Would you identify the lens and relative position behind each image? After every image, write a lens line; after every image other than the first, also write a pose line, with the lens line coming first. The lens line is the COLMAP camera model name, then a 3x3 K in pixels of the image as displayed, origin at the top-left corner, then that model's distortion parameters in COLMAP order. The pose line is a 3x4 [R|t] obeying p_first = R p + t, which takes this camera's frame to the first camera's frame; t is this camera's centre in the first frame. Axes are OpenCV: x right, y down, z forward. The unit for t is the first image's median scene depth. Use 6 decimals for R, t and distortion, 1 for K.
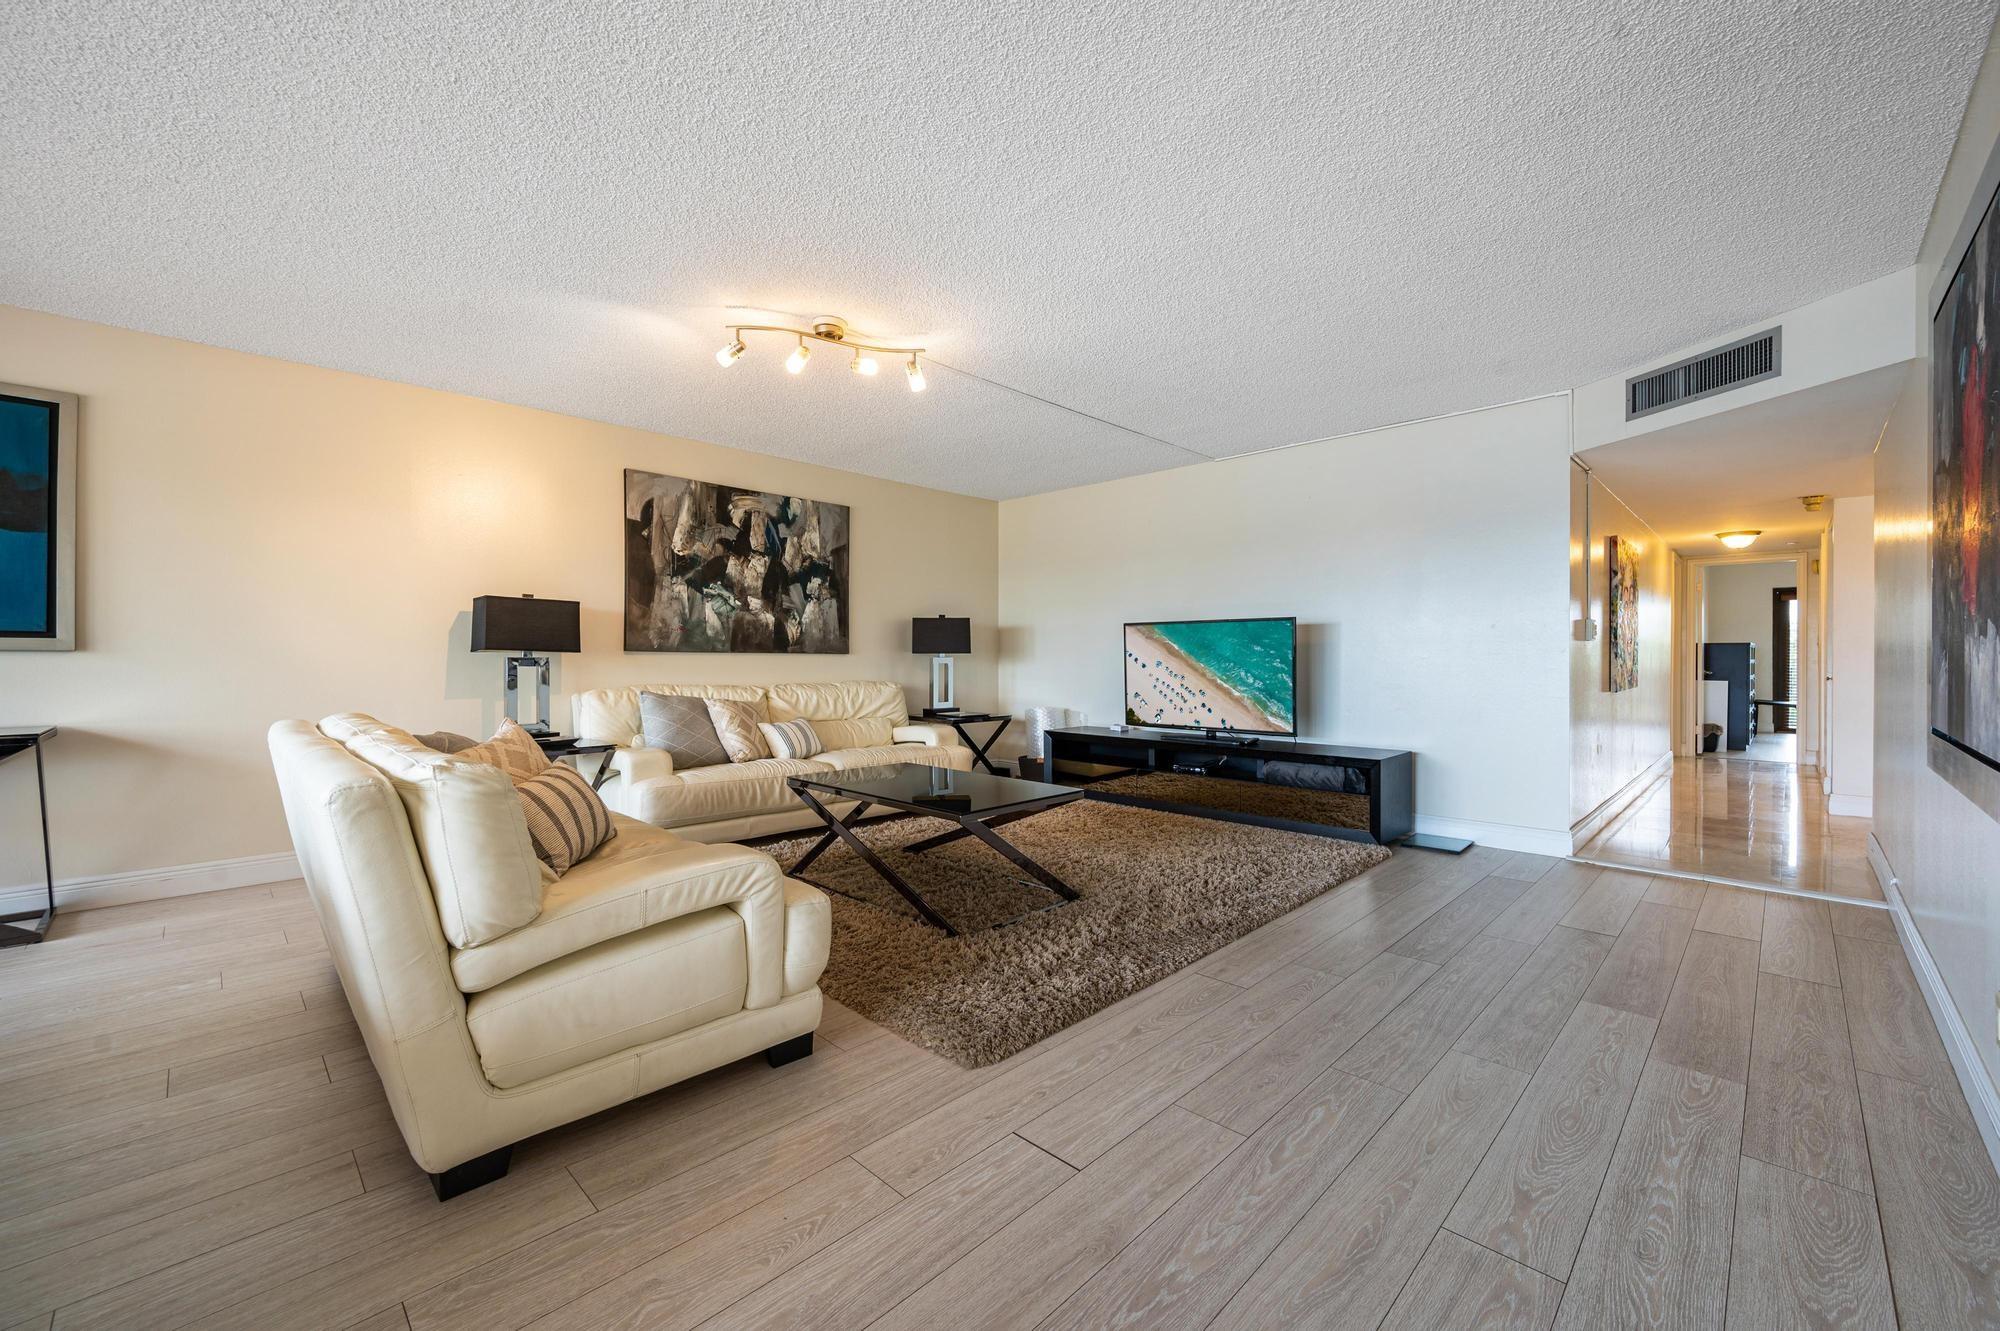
lens RADIAL K [[797.4, 0, 997.5], [0, 797.4, 655.8], [0, 0, 1]] dist [-0.002822, 0.000064]
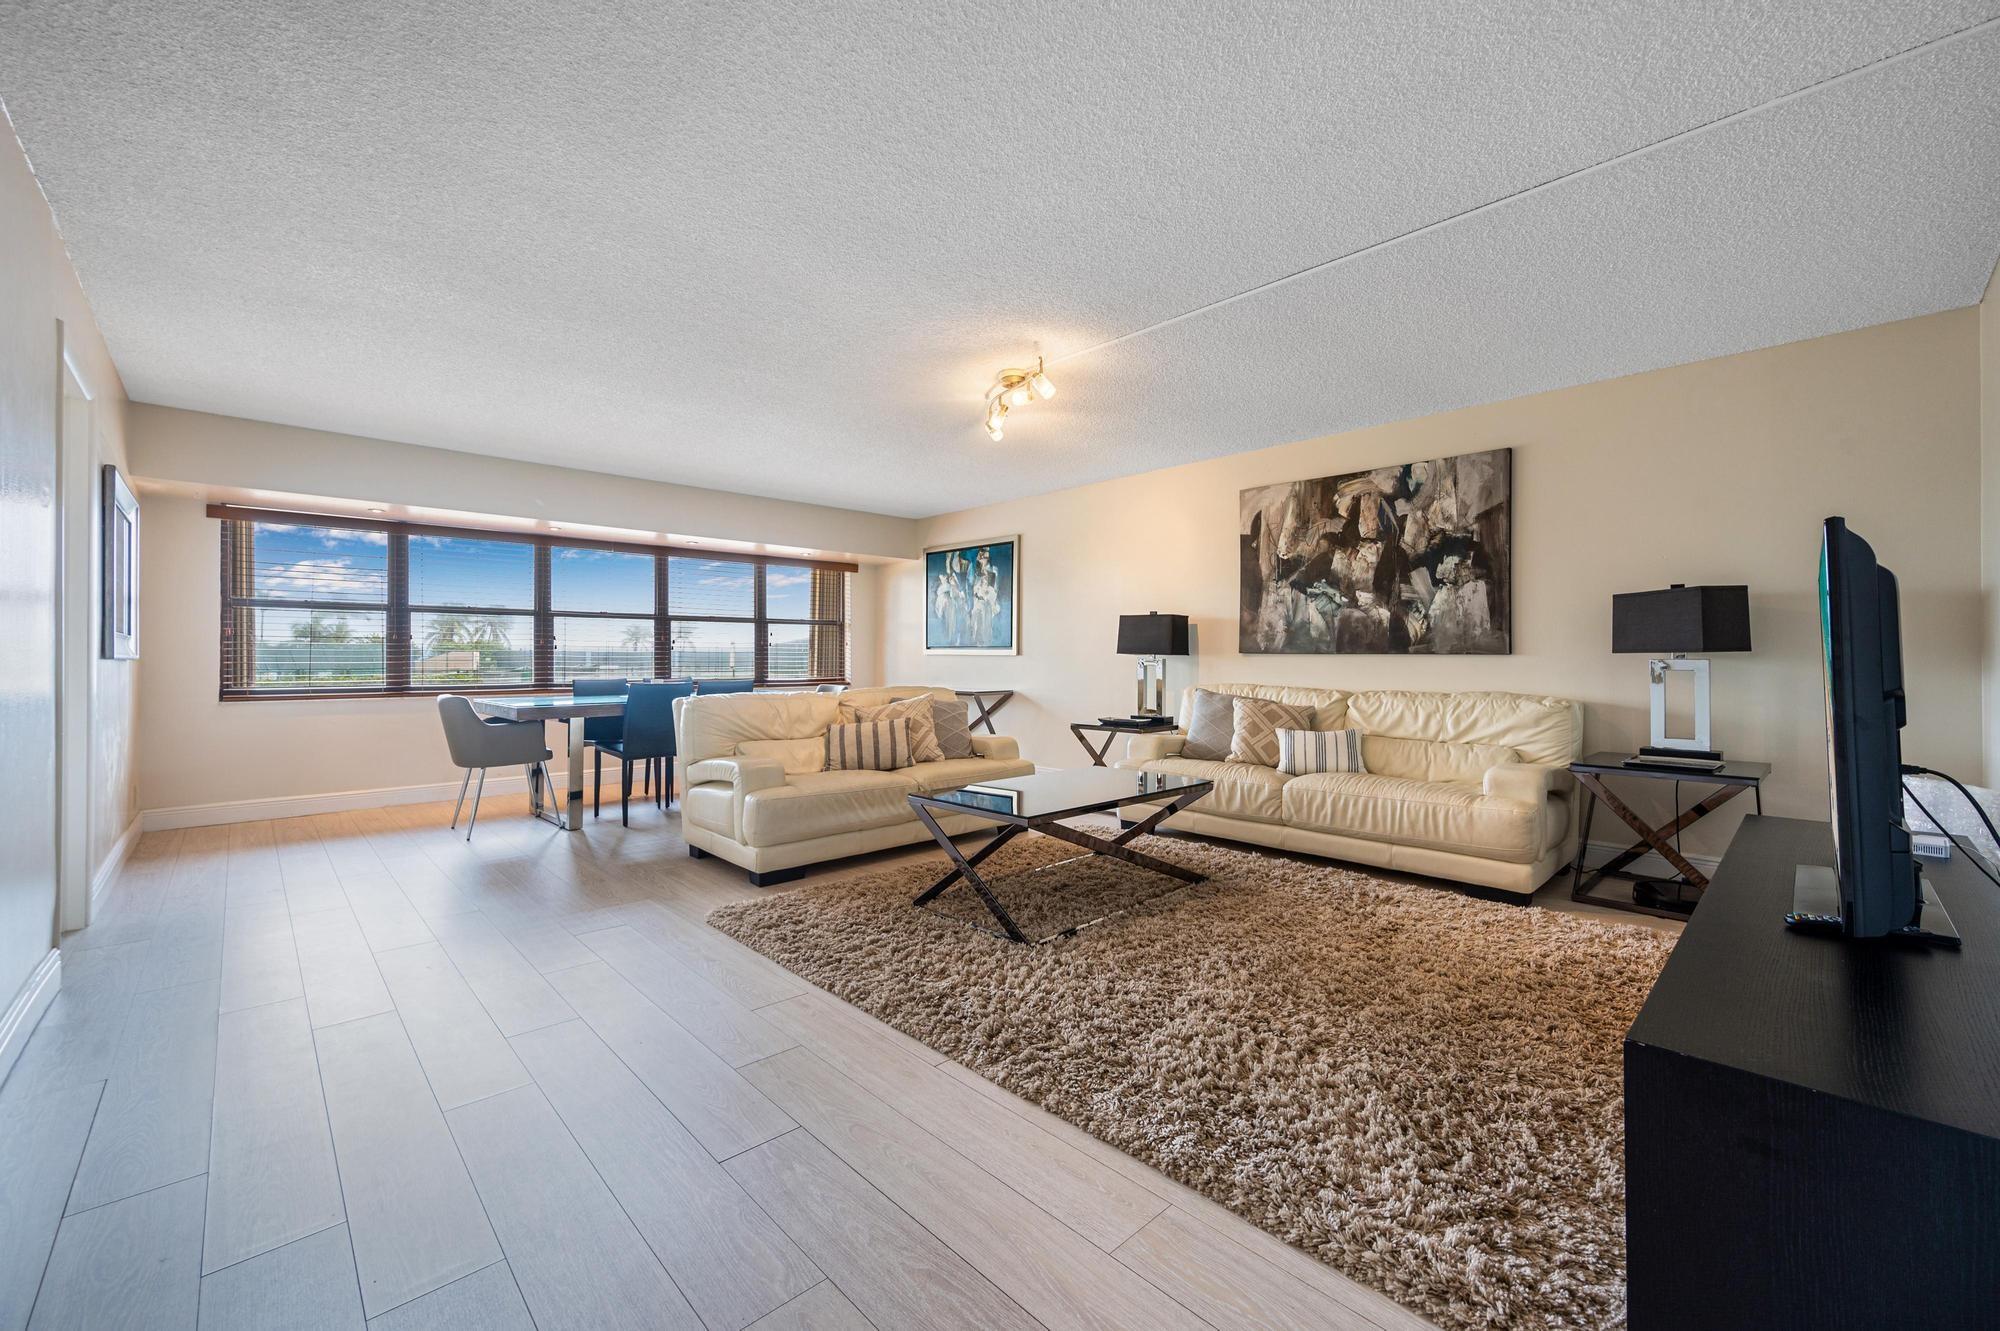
lens RADIAL K [[797.4, 0, 999.2], [0, 797.4, 649.9], [0, 0, 1]] dist [-0.002822, 0.000064]
pose [[-0.032859, -0.010097, -0.999409, 0.583991], [0.002757, 0.999944, -0.010193, -0.000501], [0.999456, -0.003090, -0.032829, 0.616445]]
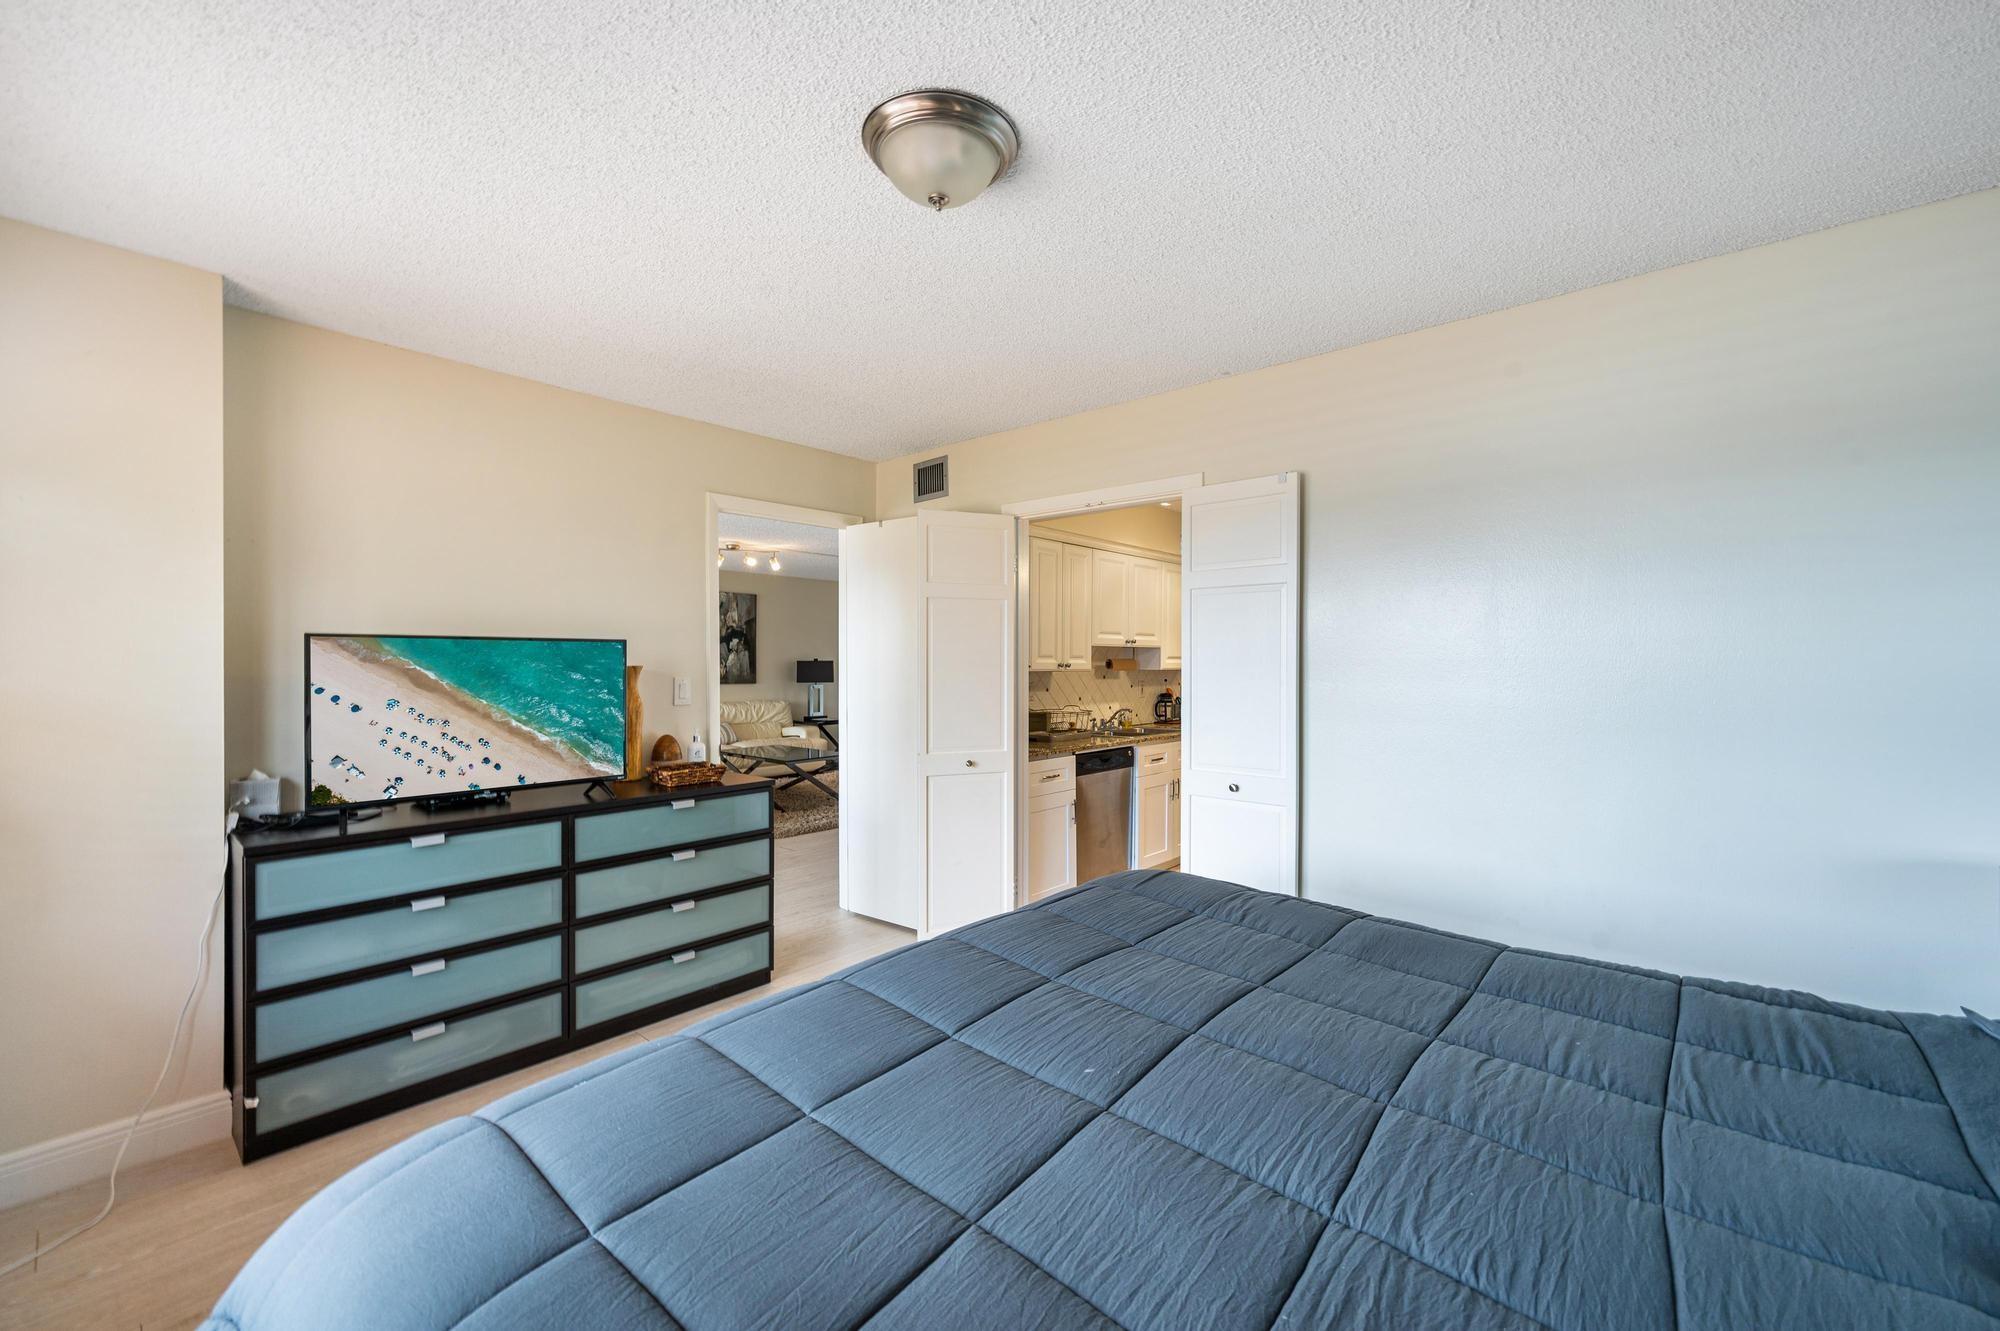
lens RADIAL K [[797.4, 0, 1004.8], [0, 797.4, 664.6], [0, 0, 1]] dist [-0.002822, 0.000064]
pose [[0.997643, 0.001127, 0.068613, 0.235114], [-0.001570, 0.999978, 0.006406, -0.057799], [-0.068604, -0.006499, 0.997623, -0.751592]]
